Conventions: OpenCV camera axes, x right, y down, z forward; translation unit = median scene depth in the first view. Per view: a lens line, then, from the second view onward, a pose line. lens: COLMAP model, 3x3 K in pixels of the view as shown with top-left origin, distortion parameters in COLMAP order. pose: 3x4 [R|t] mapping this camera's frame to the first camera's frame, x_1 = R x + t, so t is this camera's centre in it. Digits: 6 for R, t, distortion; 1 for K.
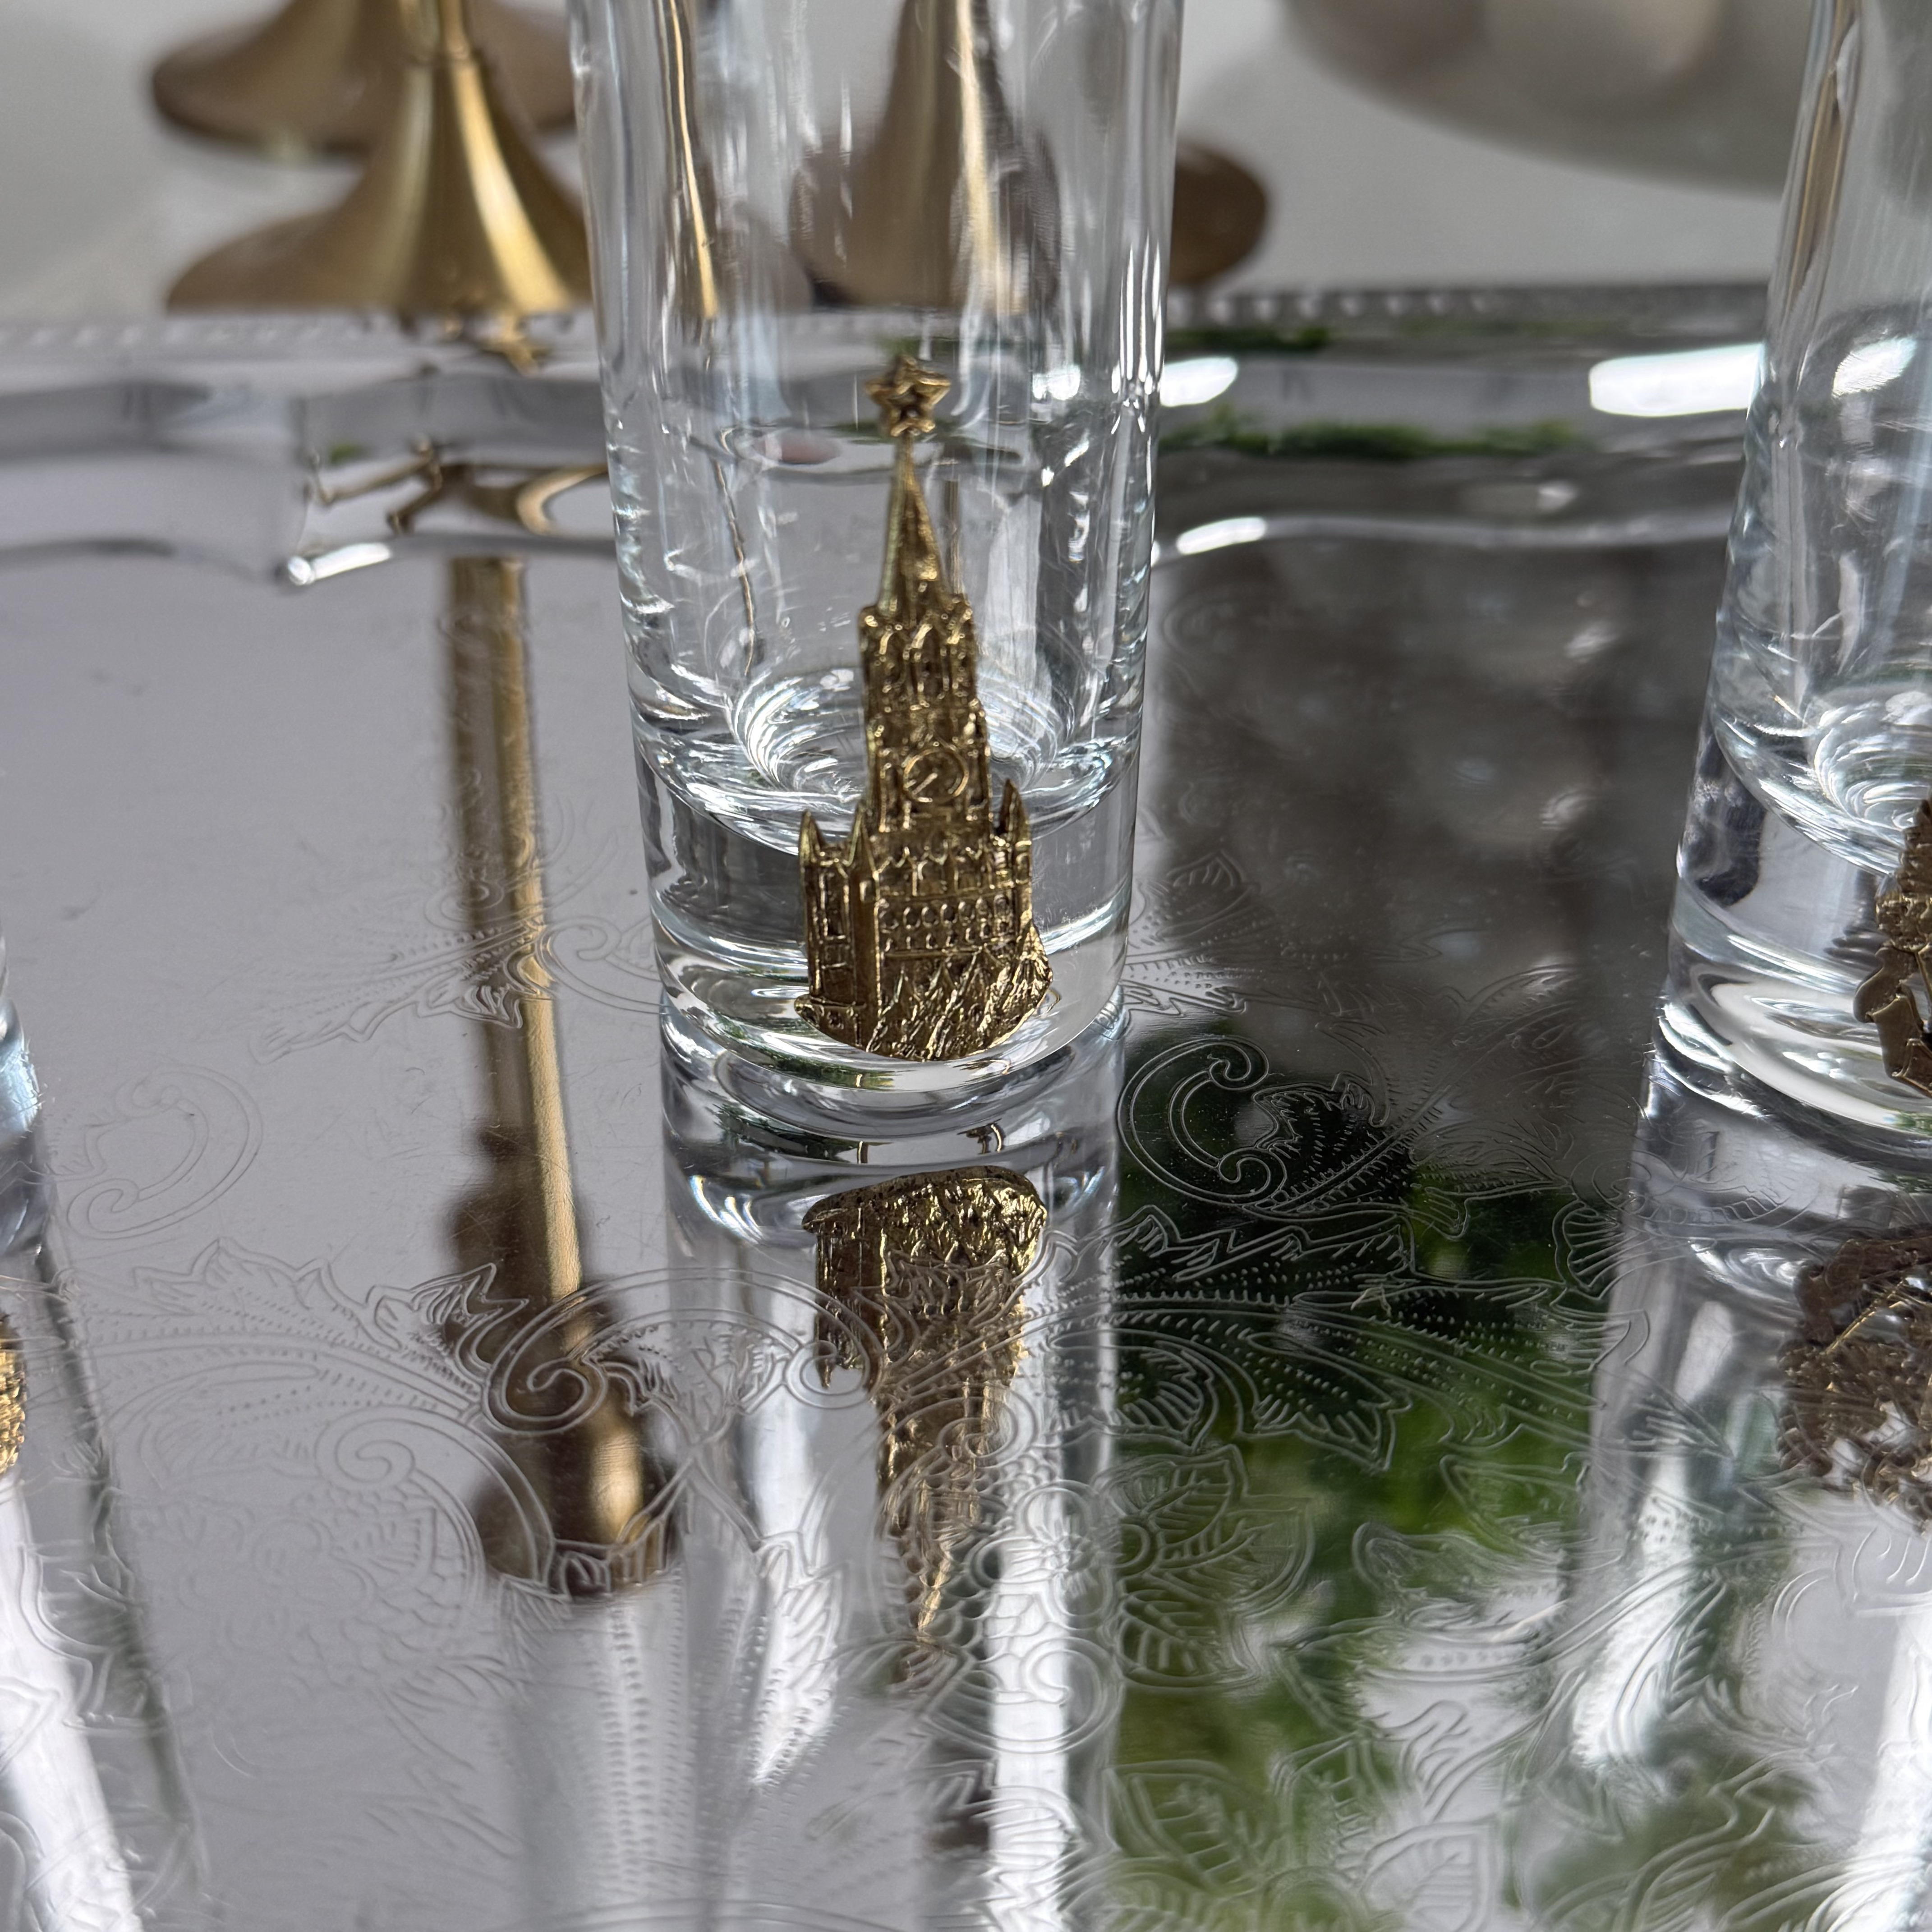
lens RADIAL K [[2745.6, 0, 959.4], [0, 2745.6, 963.3], [0, 0, 1]] dist [0.079019, 0.000000]
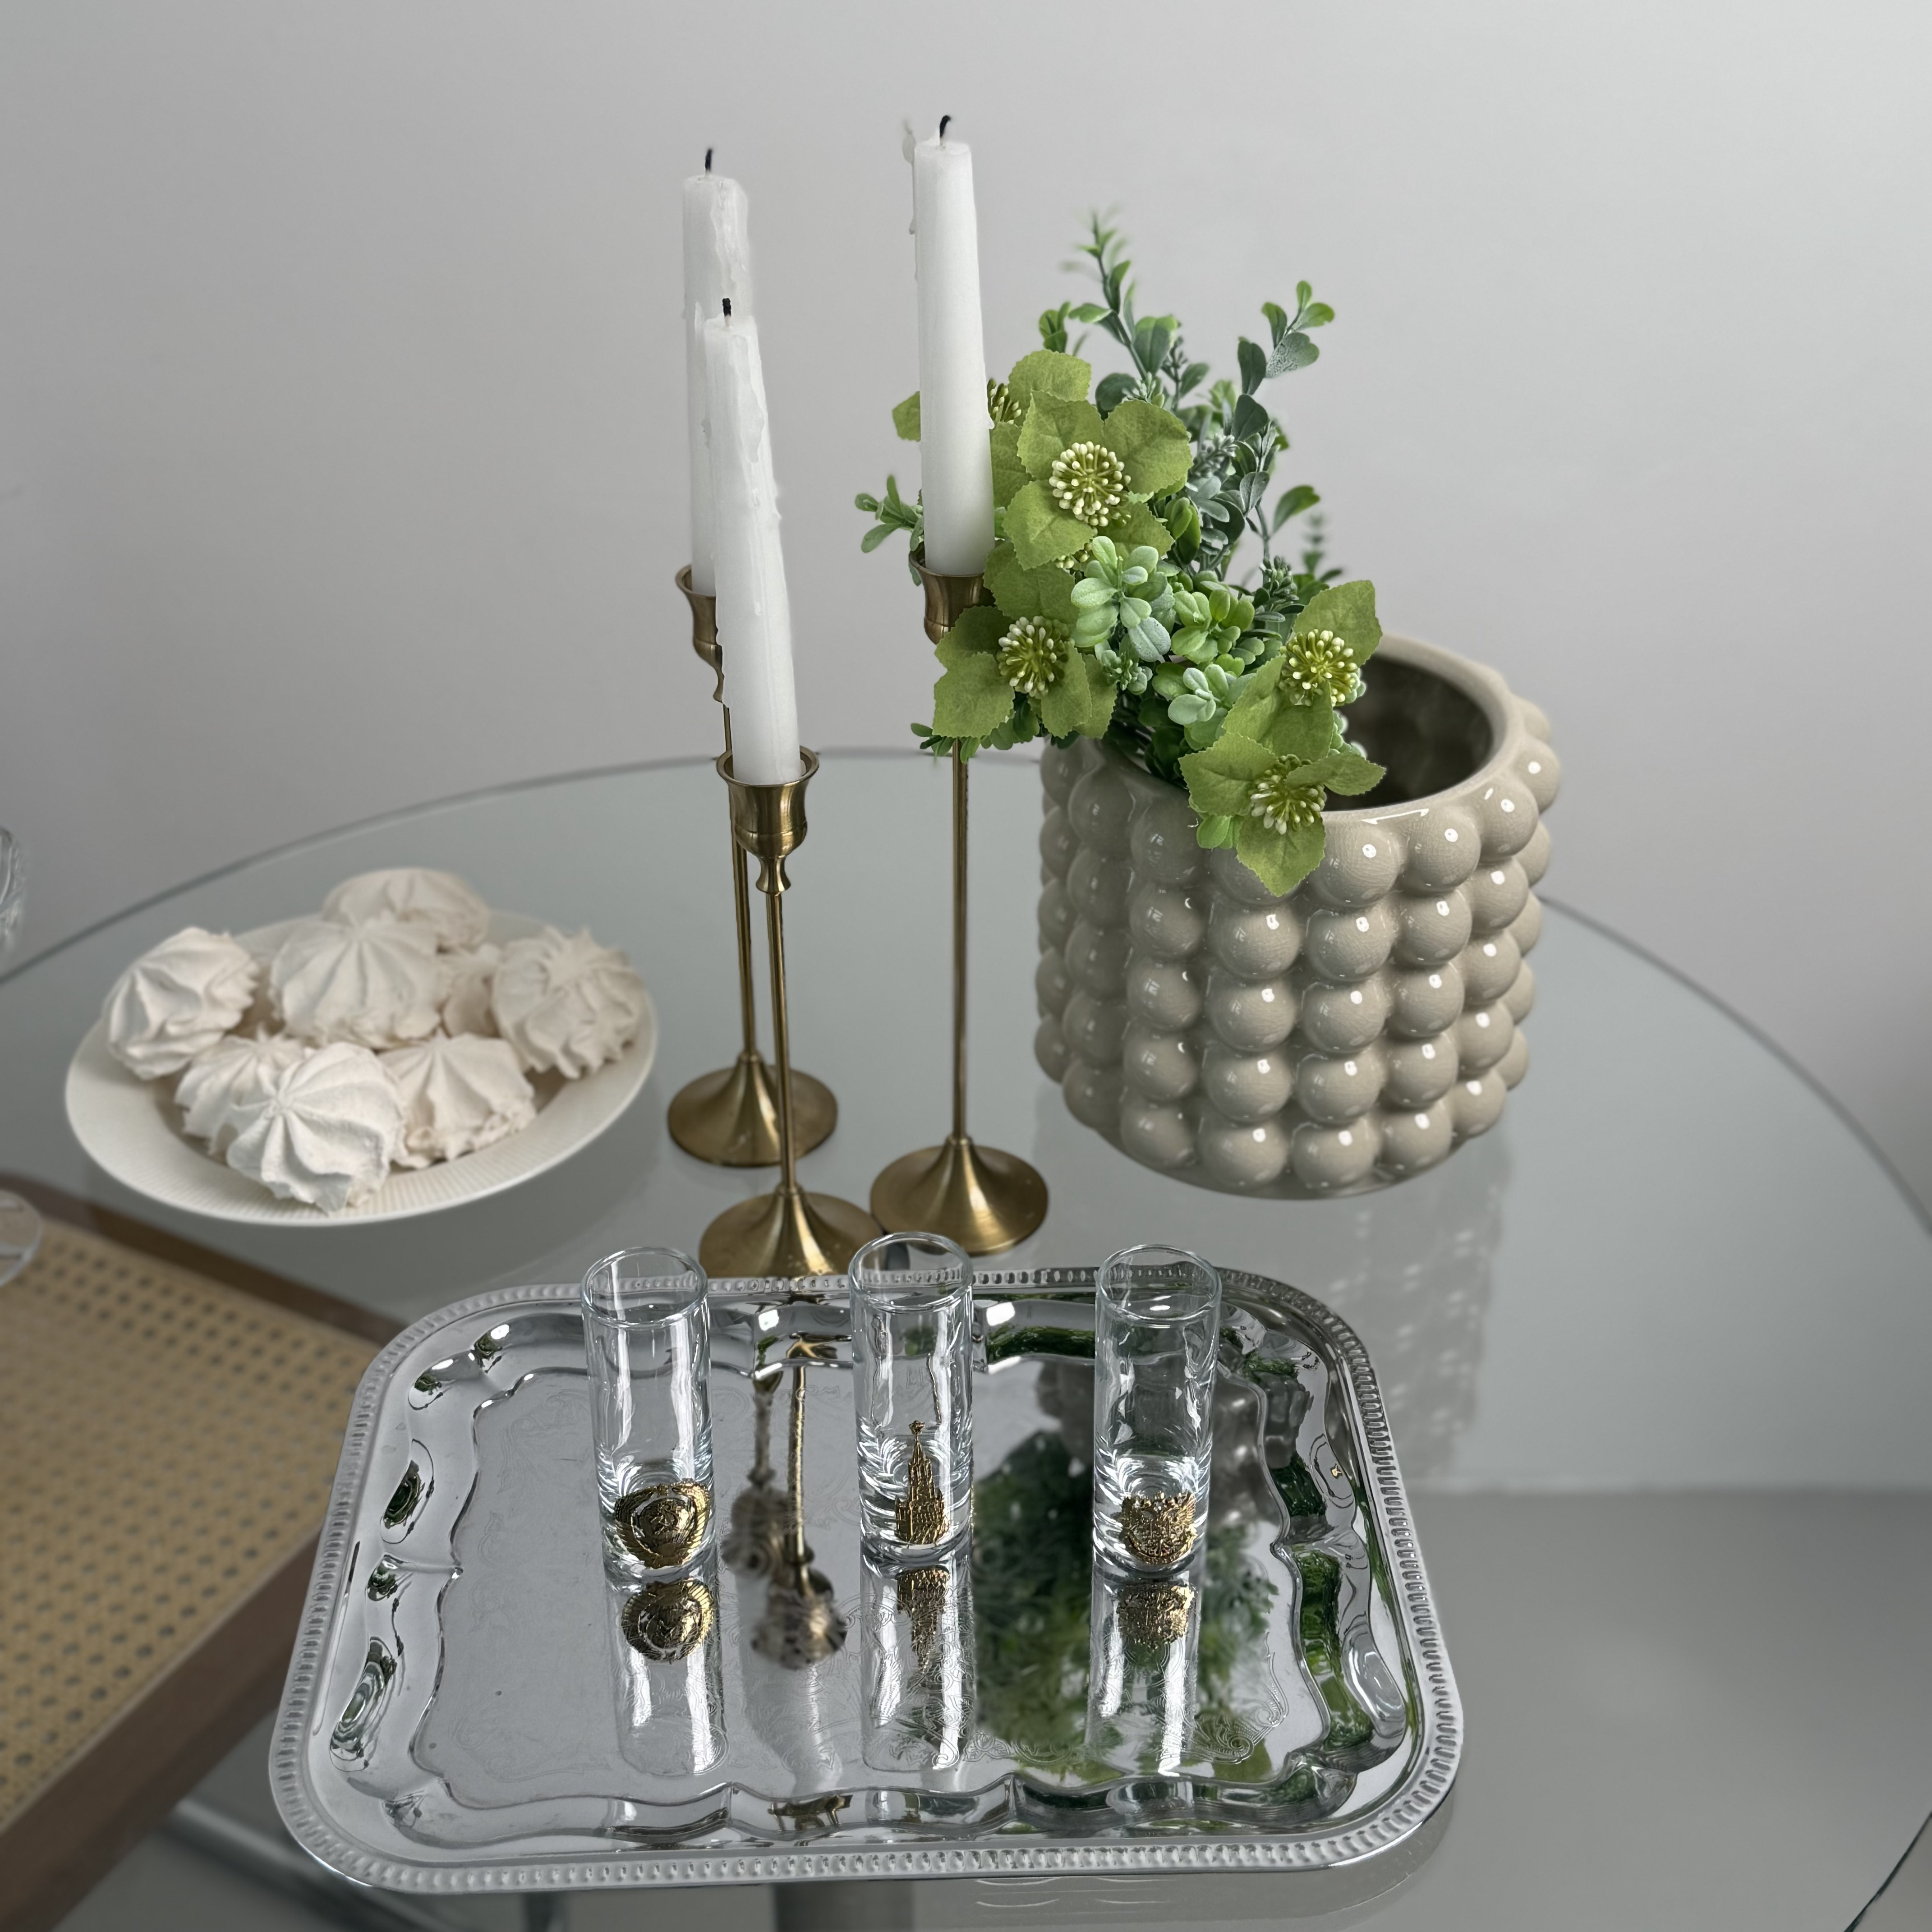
lens RADIAL K [[2745.6, 0, 960.1], [0, 2745.6, 909.7], [0, 0, 1]] dist [0.079019, 0.000000]
pose [[0.999702, 0.006369, -0.023552, 0.139470], [-0.007431, 0.998946, -0.045294, -0.739547], [0.023239, 0.045455, 0.998696, -3.314108]]
